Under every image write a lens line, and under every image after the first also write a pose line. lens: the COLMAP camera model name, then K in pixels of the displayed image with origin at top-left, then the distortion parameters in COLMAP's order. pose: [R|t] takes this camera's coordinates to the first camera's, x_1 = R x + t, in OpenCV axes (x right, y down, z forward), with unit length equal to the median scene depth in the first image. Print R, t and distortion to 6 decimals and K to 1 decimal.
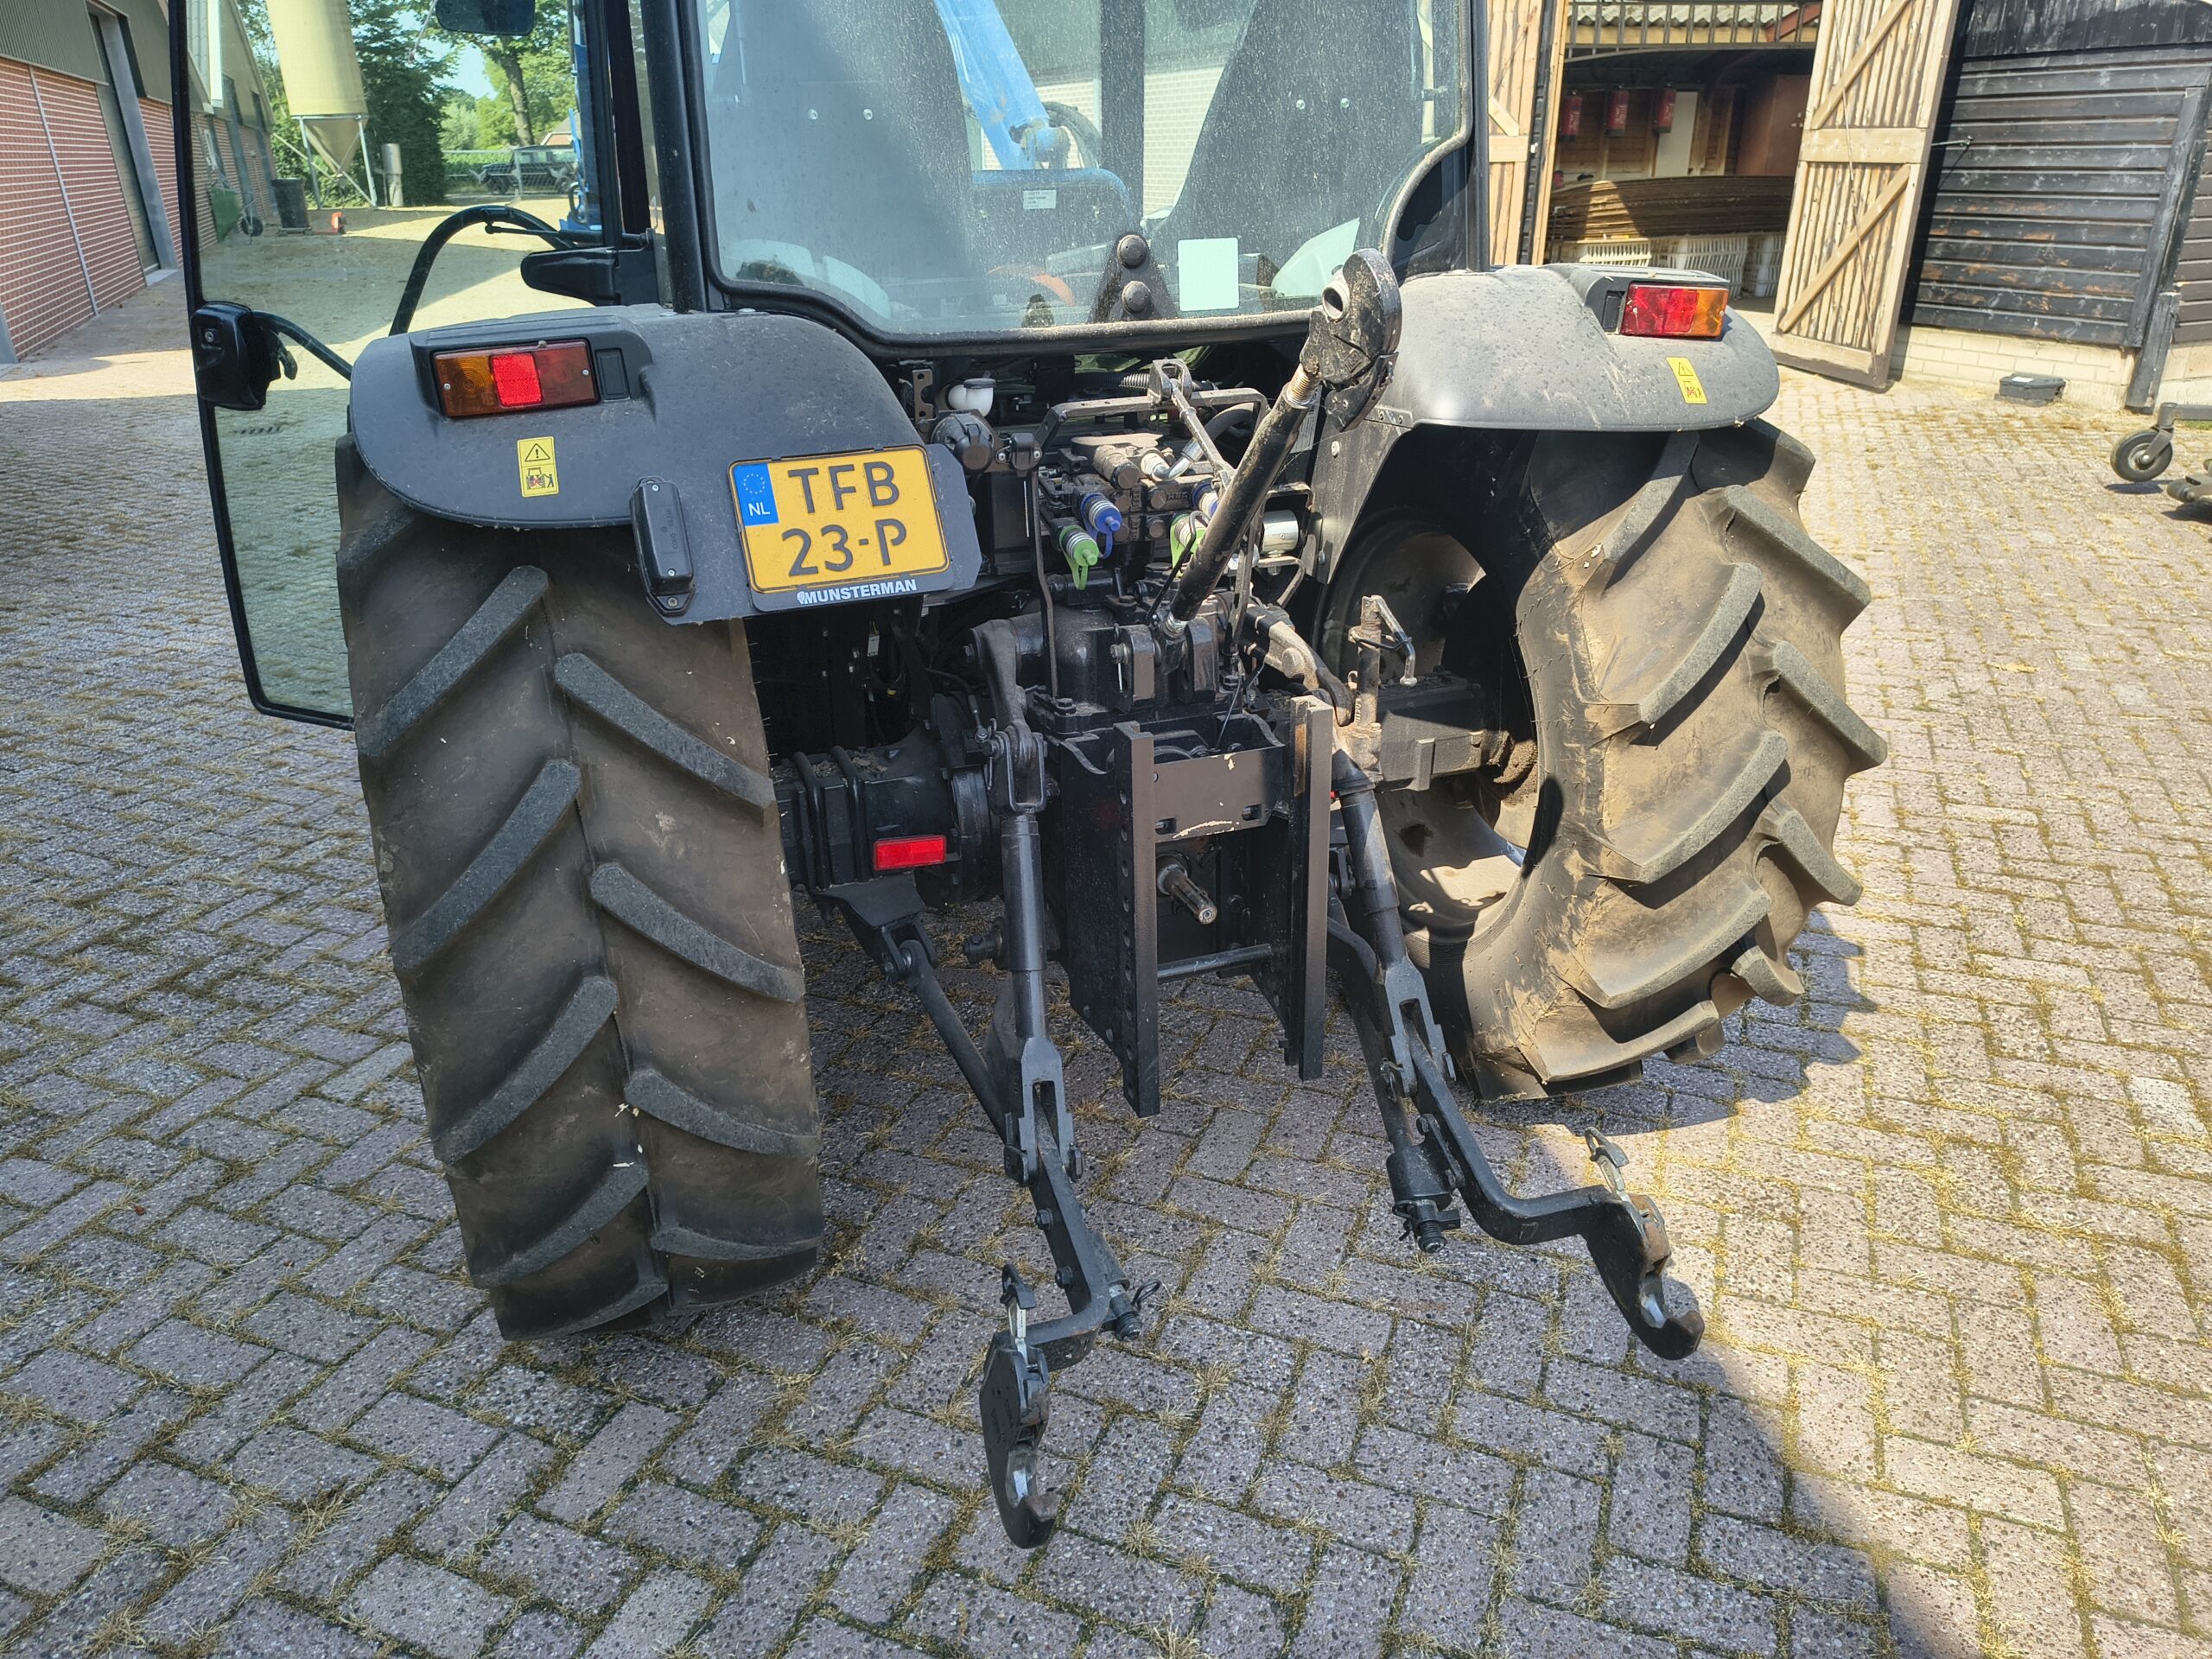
lens RADIAL K [[1526.5, 0, 1096.8], [0, 1526.5, 832.6], [0, 0, 1]] dist [0.025950, -0.024700]
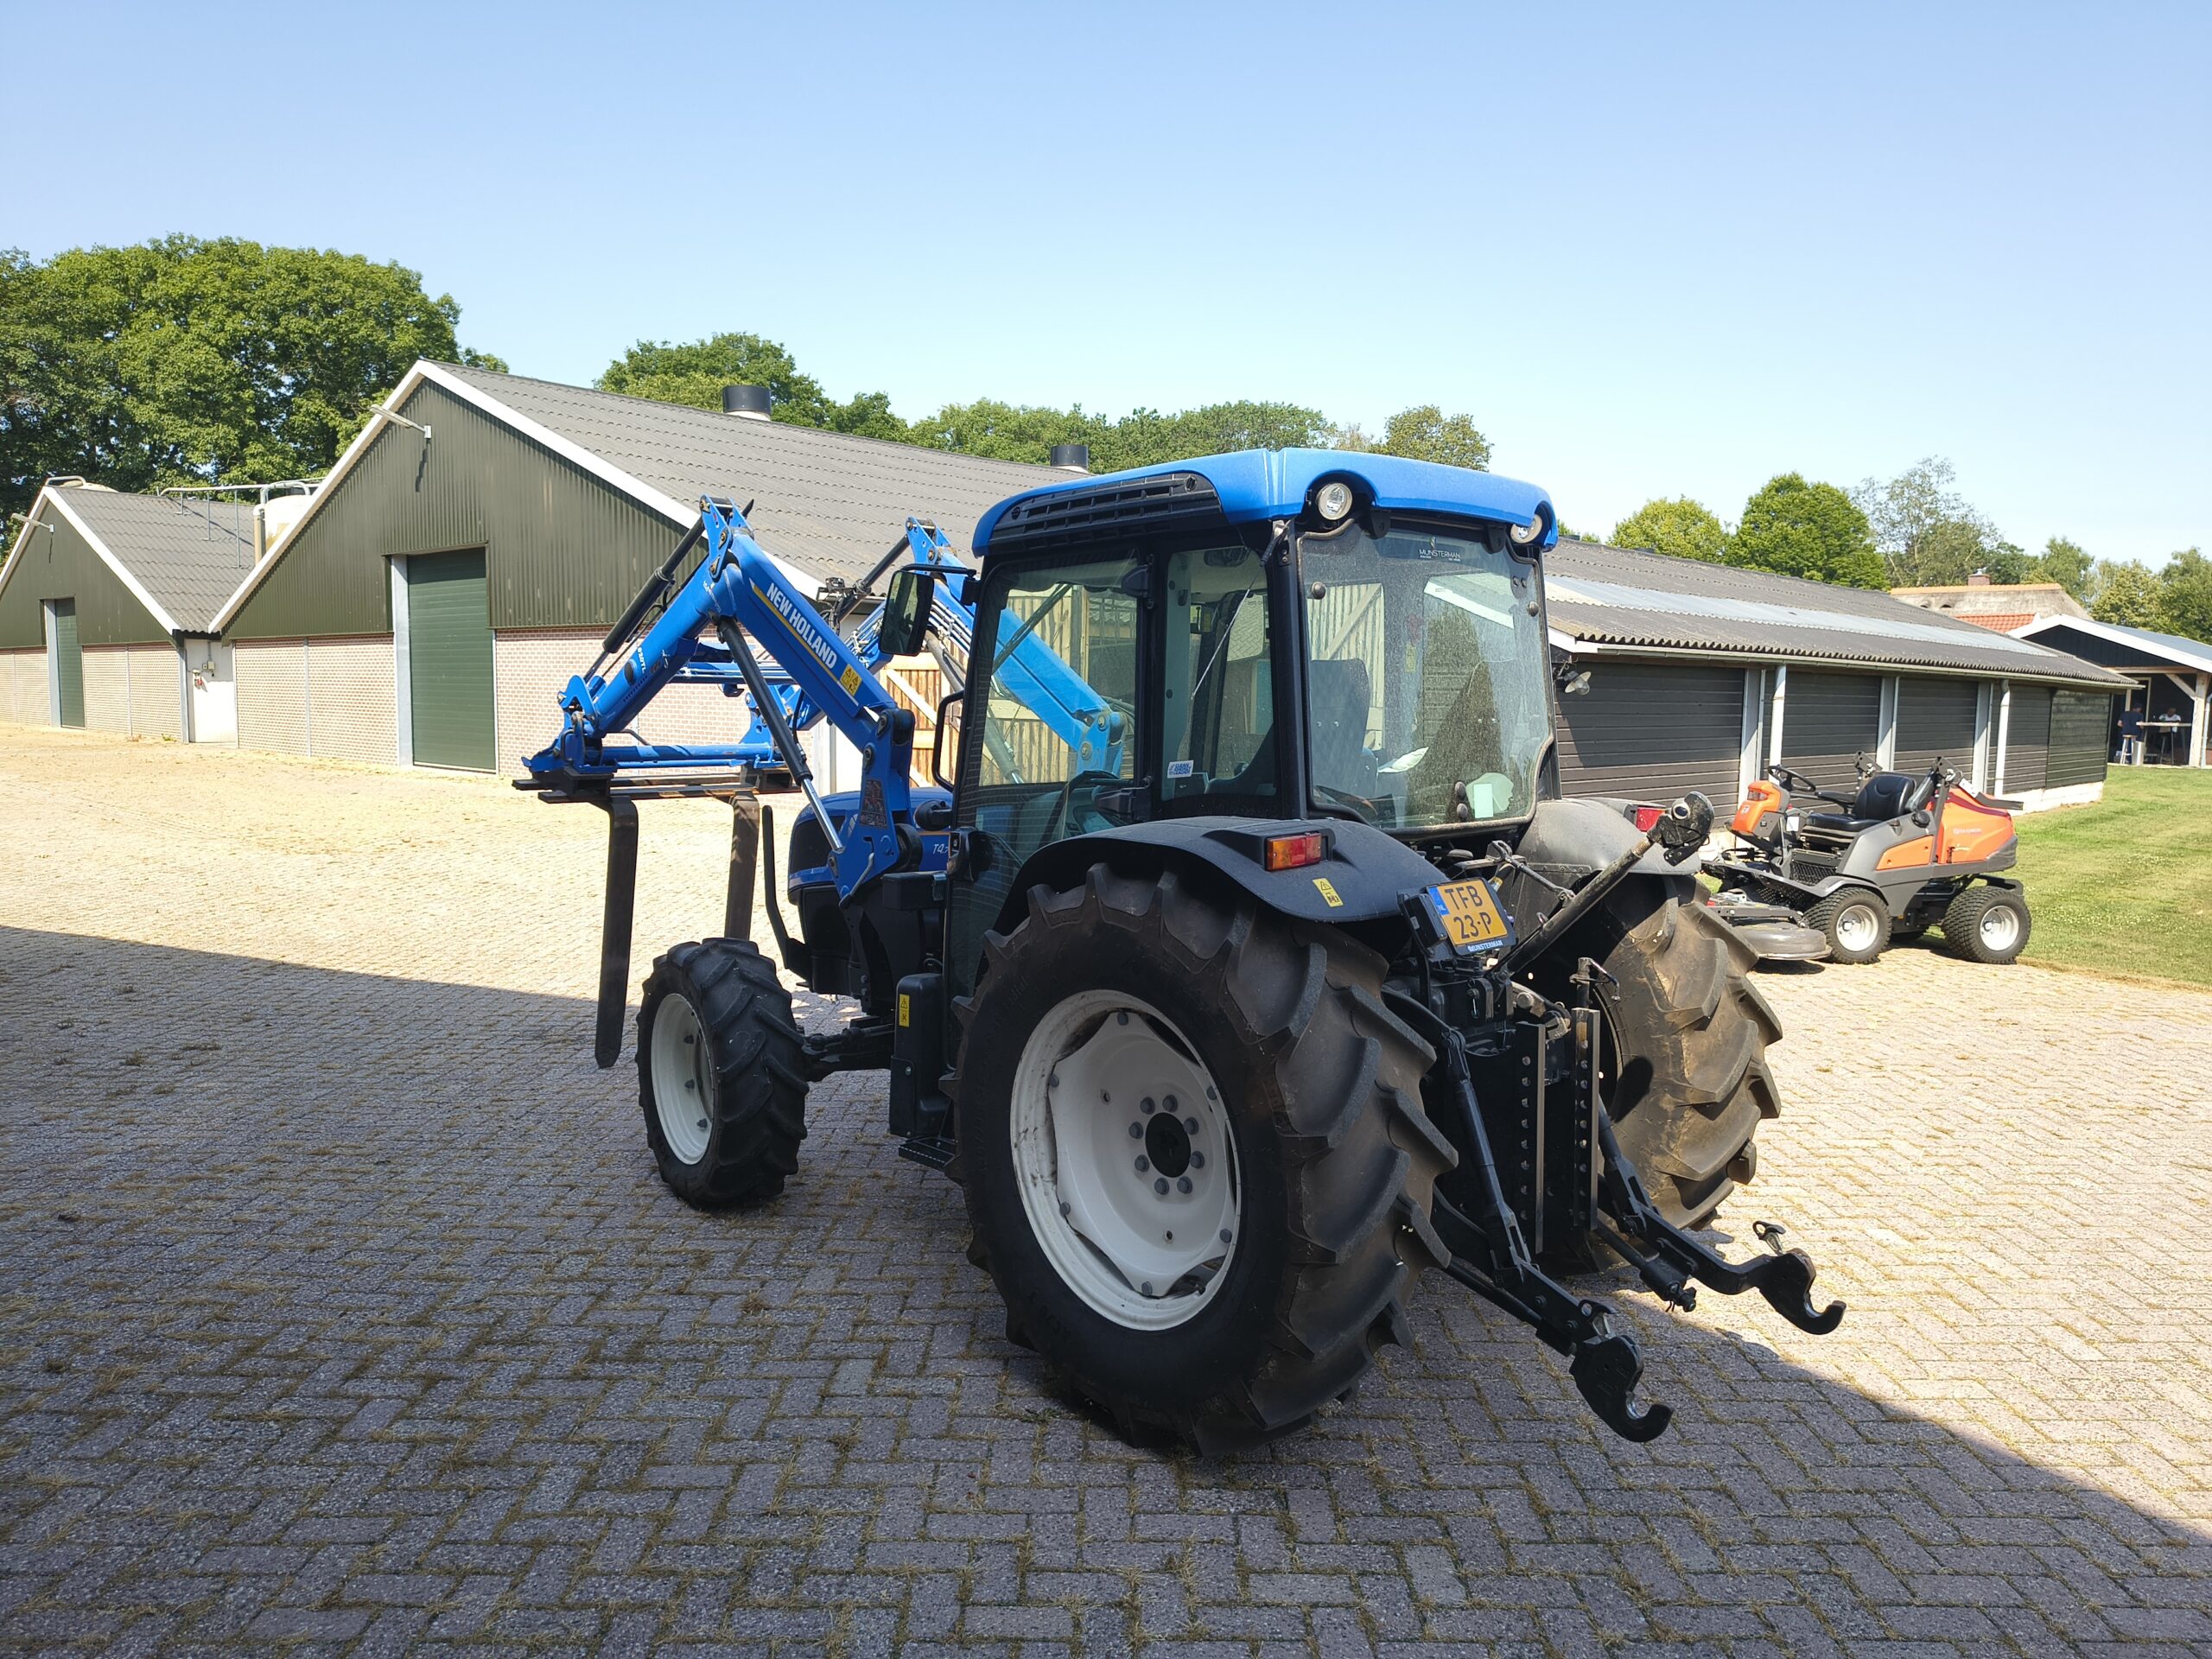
lens RADIAL K [[1526.5, 0, 1111.6], [0, 1526.5, 840.9], [0, 0, 1]] dist [0.025950, -0.024700]
pose [[0.921581, -0.007495, 0.388113, -0.857168], [0.130610, 0.947508, -0.291839, 0.146100], [-0.365553, 0.319645, 0.874184, -0.393817]]
